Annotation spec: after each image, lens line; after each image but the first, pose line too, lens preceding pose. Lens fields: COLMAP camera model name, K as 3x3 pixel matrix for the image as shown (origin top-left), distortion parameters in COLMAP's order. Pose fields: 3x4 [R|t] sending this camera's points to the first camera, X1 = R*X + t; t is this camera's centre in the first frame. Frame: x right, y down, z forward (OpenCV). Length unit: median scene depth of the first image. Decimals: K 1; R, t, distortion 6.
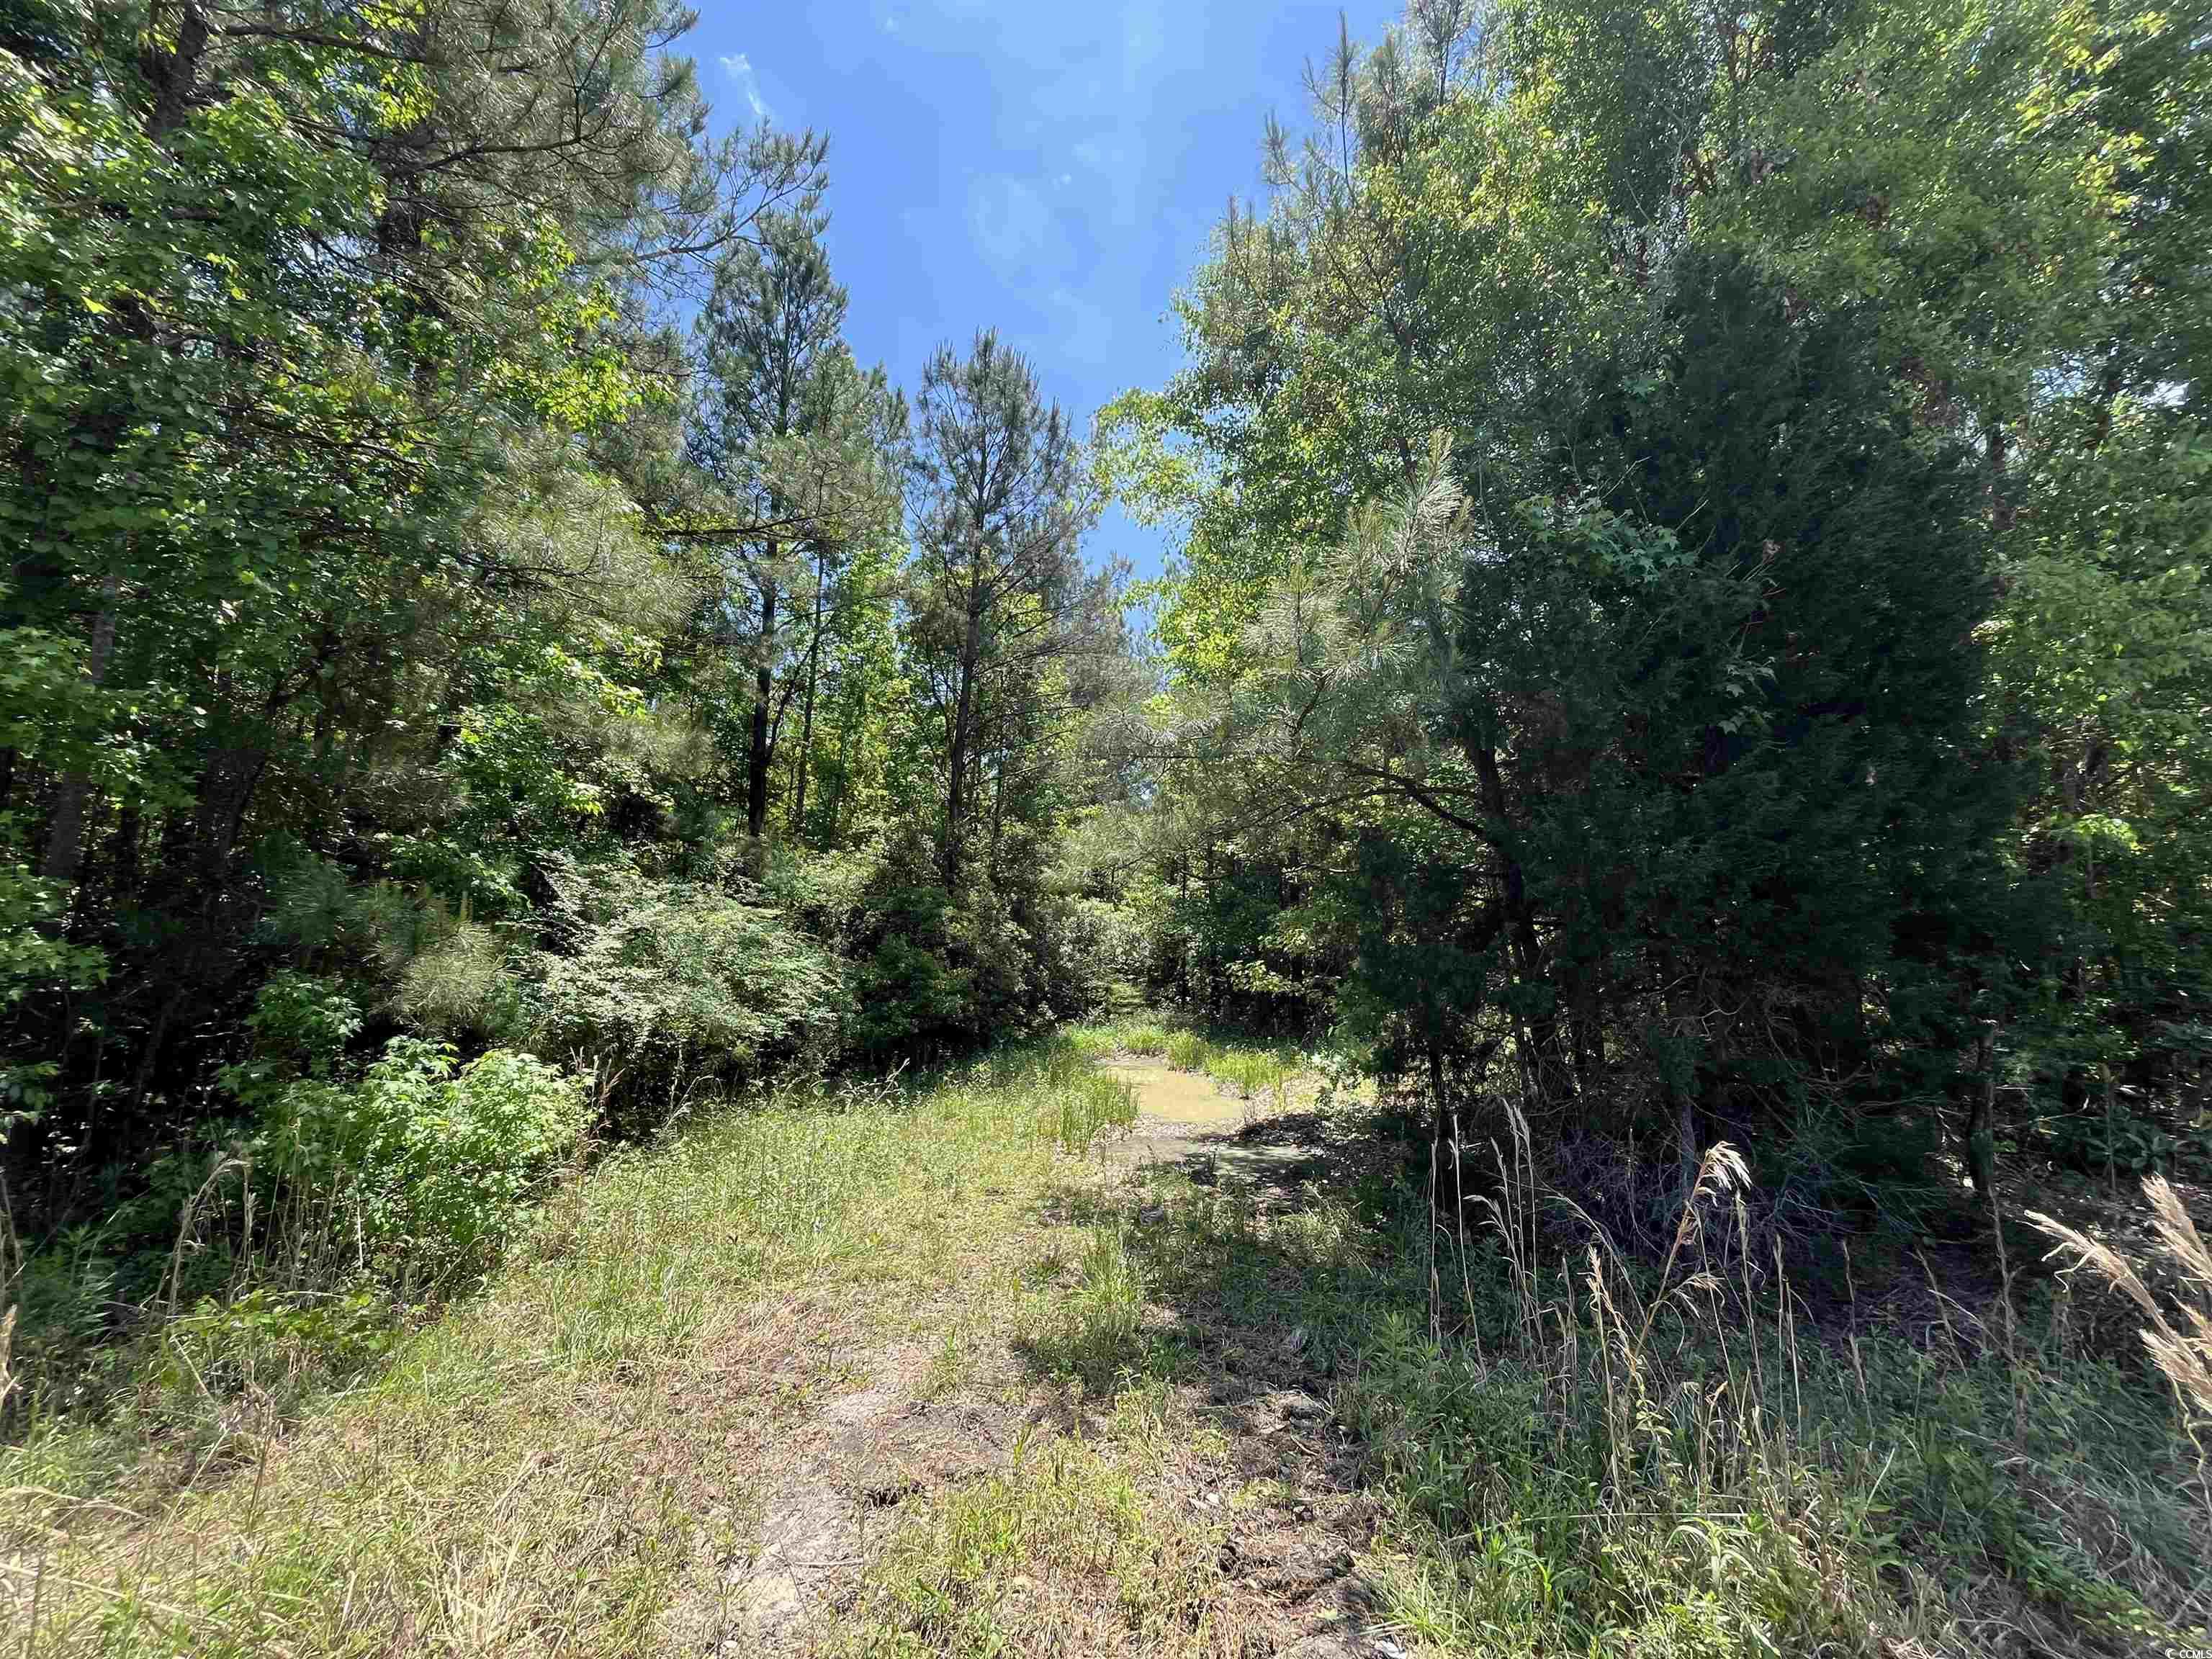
lens RADIAL K [[889.1, 0, 1103.6], [0, 889.1, 836.8], [0, 0, 1]] dist [-0.005587, 0.000477]
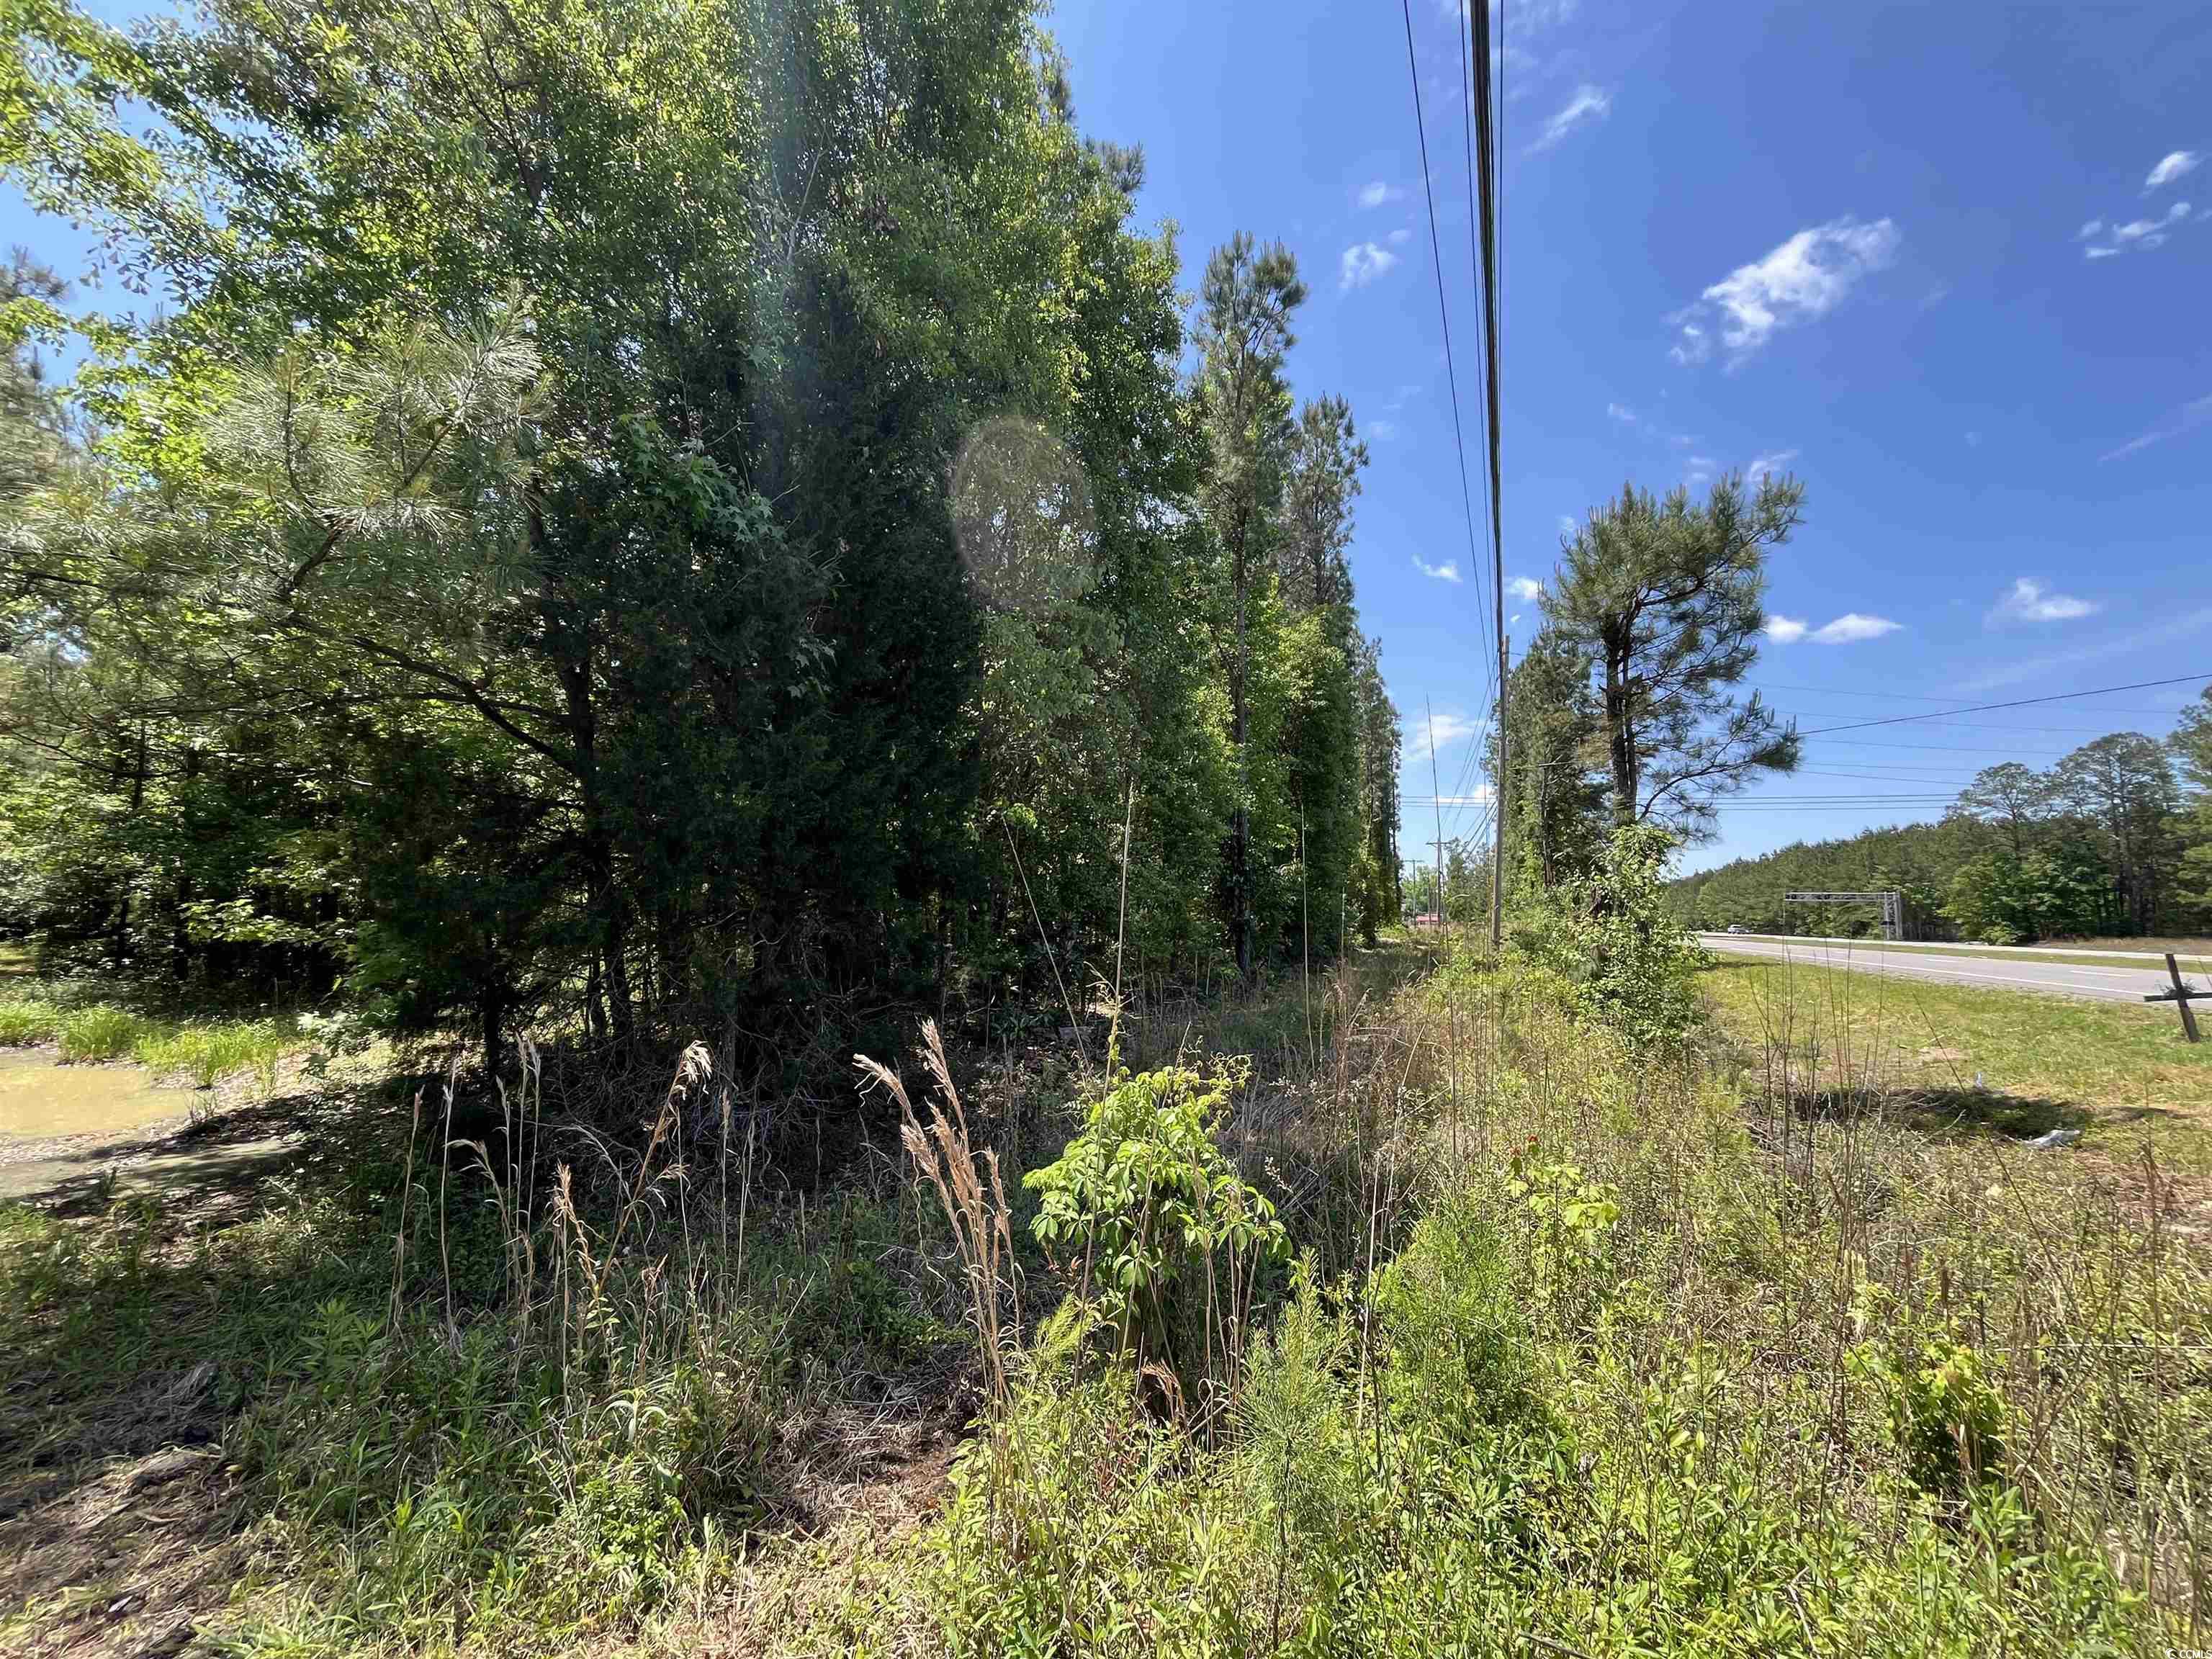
lens RADIAL K [[891.7, 0, 1093.2], [0, 891.7, 833.8], [0, 0, 1]] dist [-0.000609, -0.000649]
pose [[0.616041, 0.067723, 0.784797, 0.041682], [-0.109335, 0.994005, 0.000048, 0.012111], [-0.780089, -0.085836, 0.619752, -0.018616]]
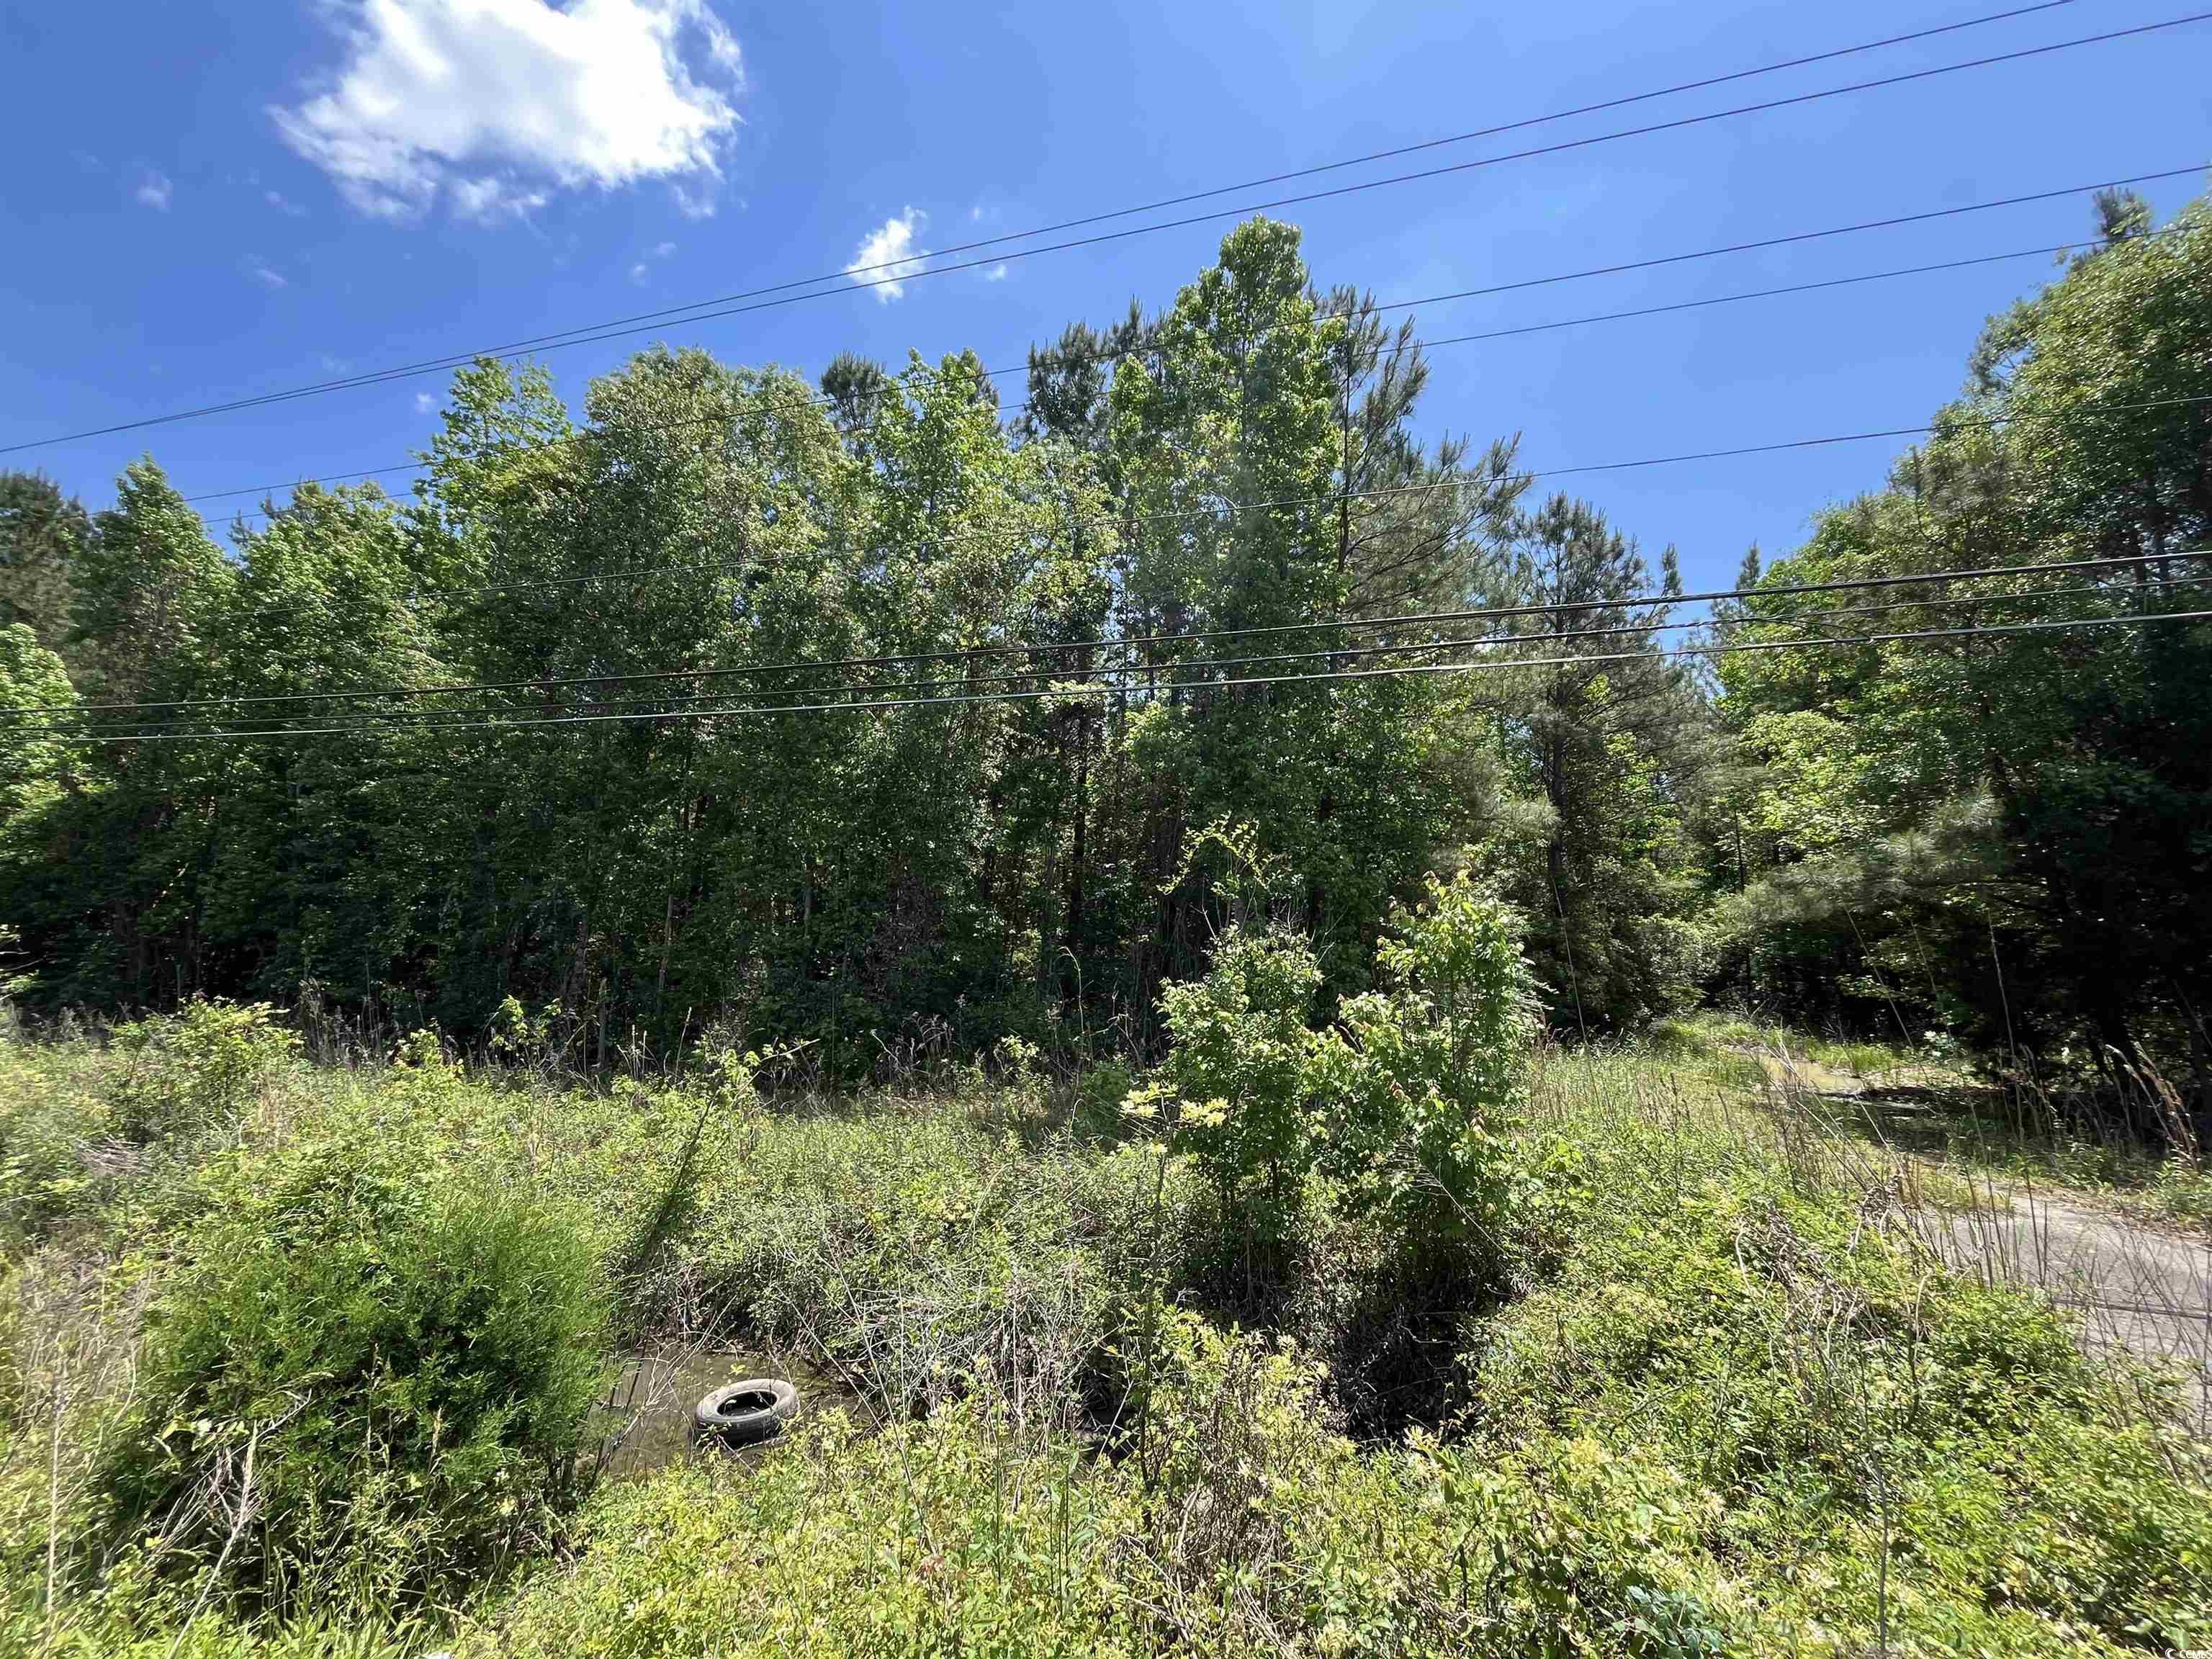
lens RADIAL K [[889.1, 0, 1103.6], [0, 889.1, 836.8], [0, 0, 1]] dist [-0.005587, 0.000477]
pose [[0.882206, -0.063854, -0.466513, -0.392097], [0.064877, 0.997797, -0.013888, -0.243047], [0.466372, -0.018014, 0.884405, -1.406110]]
